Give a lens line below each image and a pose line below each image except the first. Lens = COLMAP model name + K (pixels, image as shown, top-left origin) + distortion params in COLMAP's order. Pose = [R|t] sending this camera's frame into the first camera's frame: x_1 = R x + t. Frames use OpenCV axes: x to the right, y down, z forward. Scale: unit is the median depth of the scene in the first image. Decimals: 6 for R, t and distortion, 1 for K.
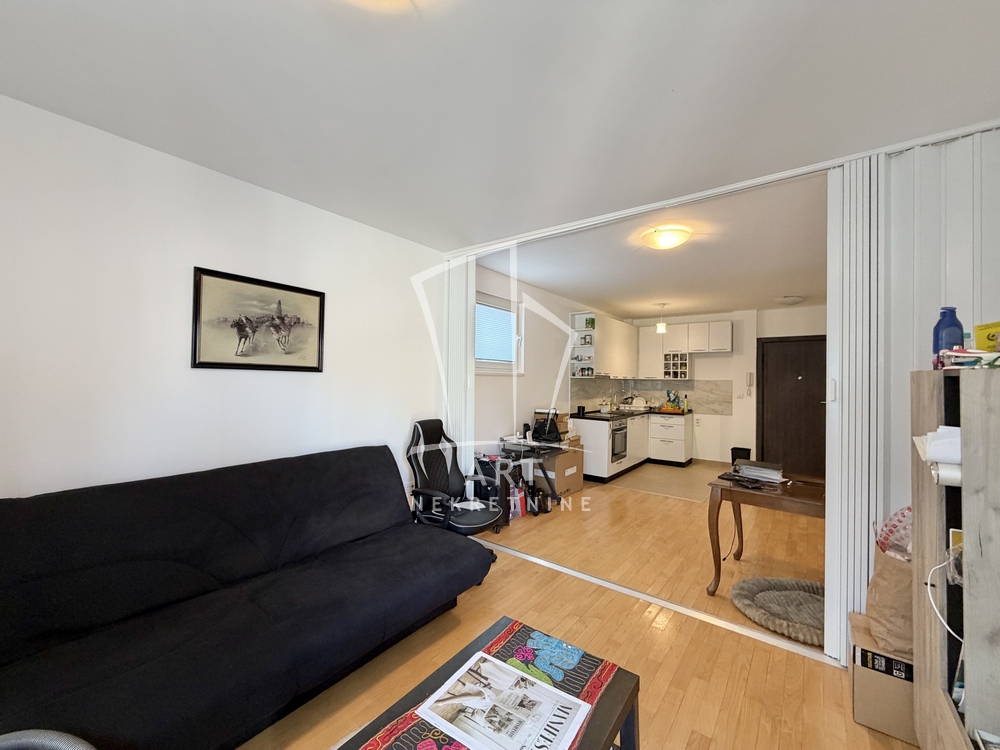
lens RADIAL K [[398.2, 0, 495.7], [0, 398.2, 377.3], [0, 0, 1]] dist [0.000765, 0.000161]
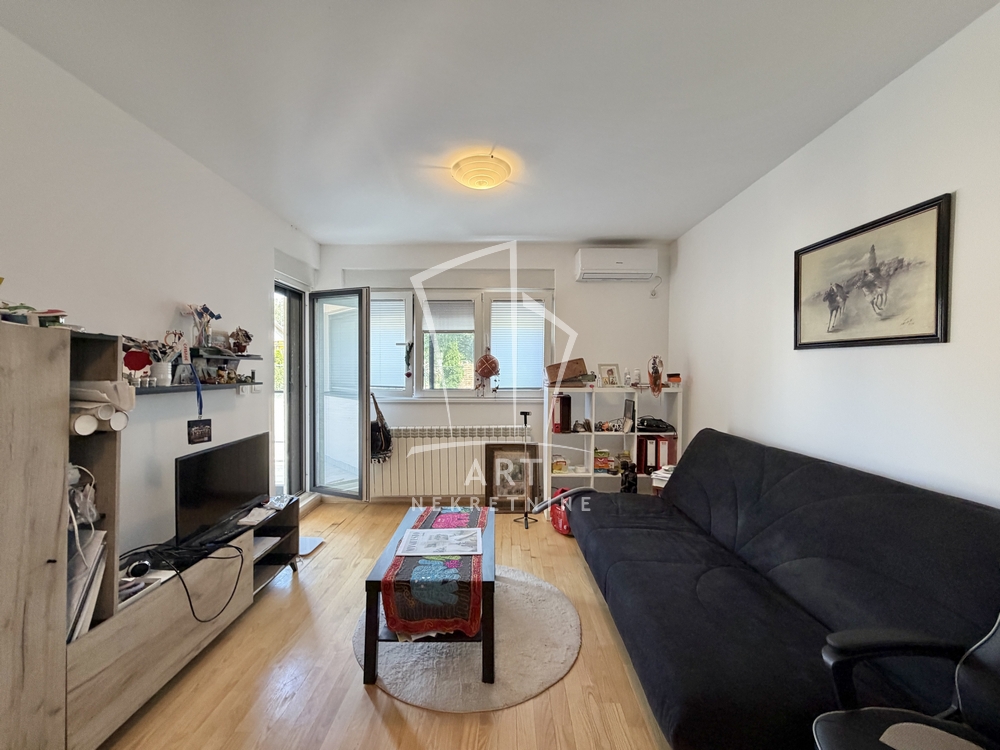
lens RADIAL K [[398.2, 0, 495.7], [0, 398.2, 377.3], [0, 0, 1]] dist [0.000765, 0.000161]
pose [[-0.799004, -0.001842, -0.601322, 0.202498], [-0.009559, 0.999908, 0.009638, 0.018975], [0.601249, 0.013449, -0.798948, 0.574942]]
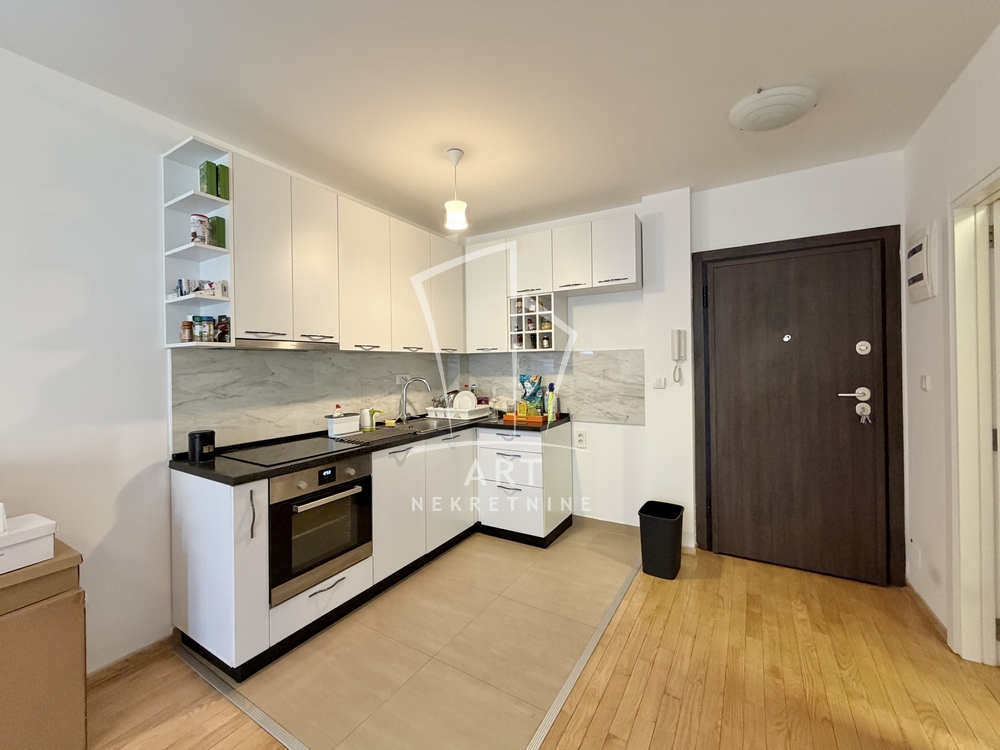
lens RADIAL K [[411.0, 0, 494.8], [0, 411.0, 365.2], [0, 0, 1]] dist [0.000273, -0.000079]
pose [[0.993373, -0.026116, 0.111927, 0.472511], [0.025473, 0.999650, 0.007175, 0.023149], [-0.112075, -0.004276, 0.993691, 0.701097]]
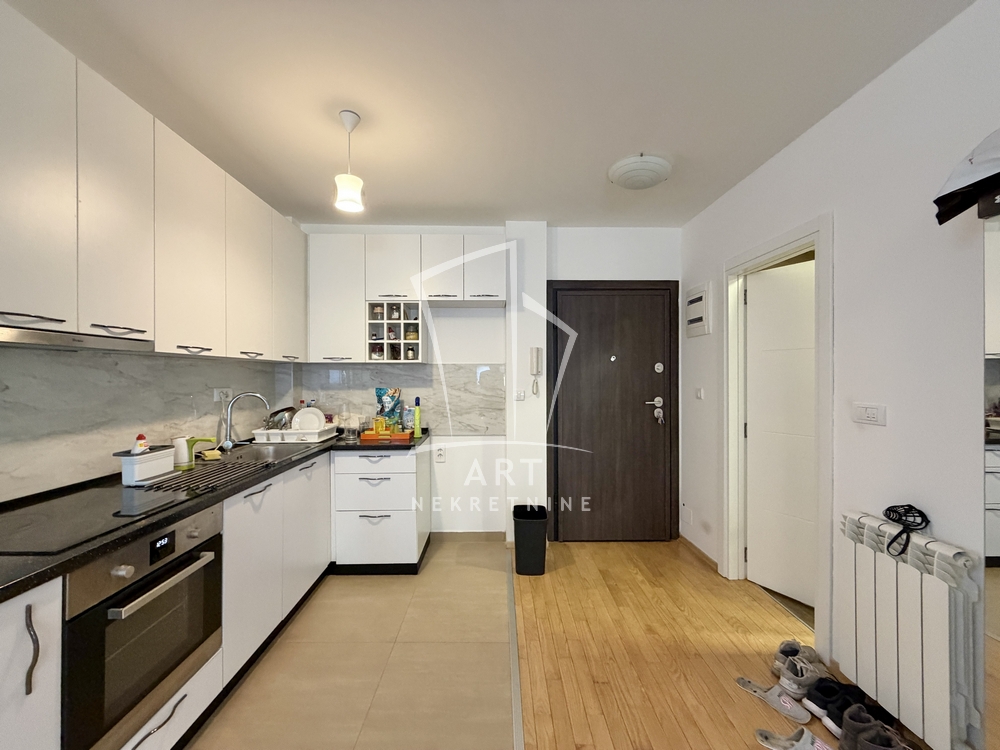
lens RADIAL K [[398.2, 0, 495.7], [0, 398.2, 377.3], [0, 0, 1]] dist [0.000765, 0.000161]
pose [[0.784984, -0.014615, 0.619344, 0.361541], [0.007269, 0.999870, 0.014381, 0.021415], [-0.619474, -0.006786, 0.784988, 0.794705]]
